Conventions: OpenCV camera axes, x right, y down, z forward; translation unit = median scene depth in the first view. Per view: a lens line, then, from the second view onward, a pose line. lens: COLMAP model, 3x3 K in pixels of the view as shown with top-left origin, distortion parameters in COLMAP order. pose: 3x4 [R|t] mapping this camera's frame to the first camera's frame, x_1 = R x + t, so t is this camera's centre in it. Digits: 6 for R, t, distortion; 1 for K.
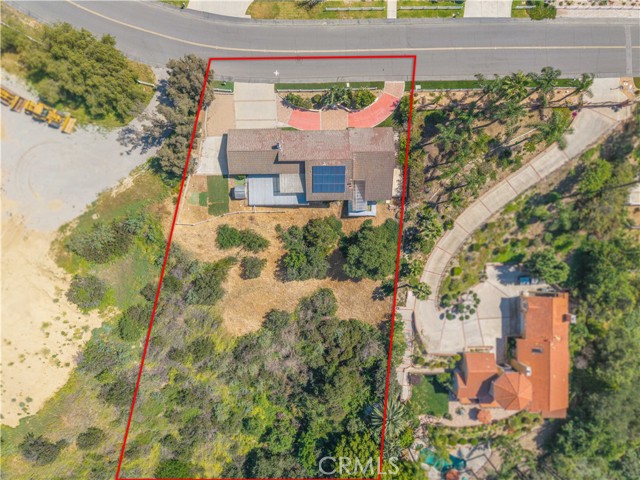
lens RADIAL K [[428.4, 0, 319.6], [0, 428.4, 239.9], [0, 0, 1]] dist [0.026980, -0.028133]
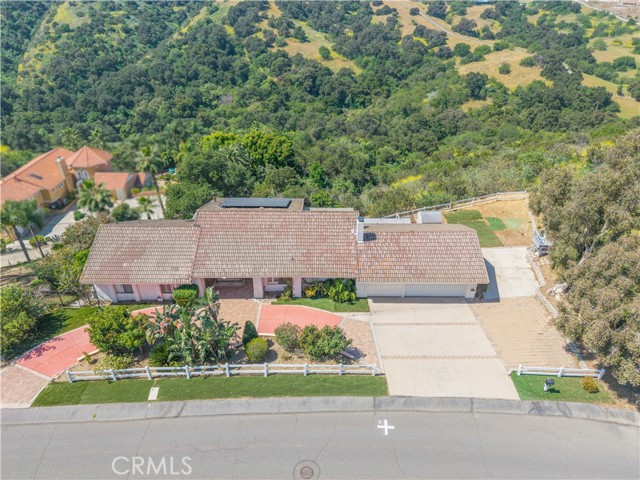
lens RADIAL K [[428.4, 0, 319.7], [0, 428.4, 238.7], [0, 0, 1]] dist [0.026980, -0.028133]
pose [[-0.999637, -0.026737, 0.003326, -0.050314], [0.017035, -0.531566, 0.846846, -0.536769], [-0.020874, 0.846595, 0.531828, 0.700417]]
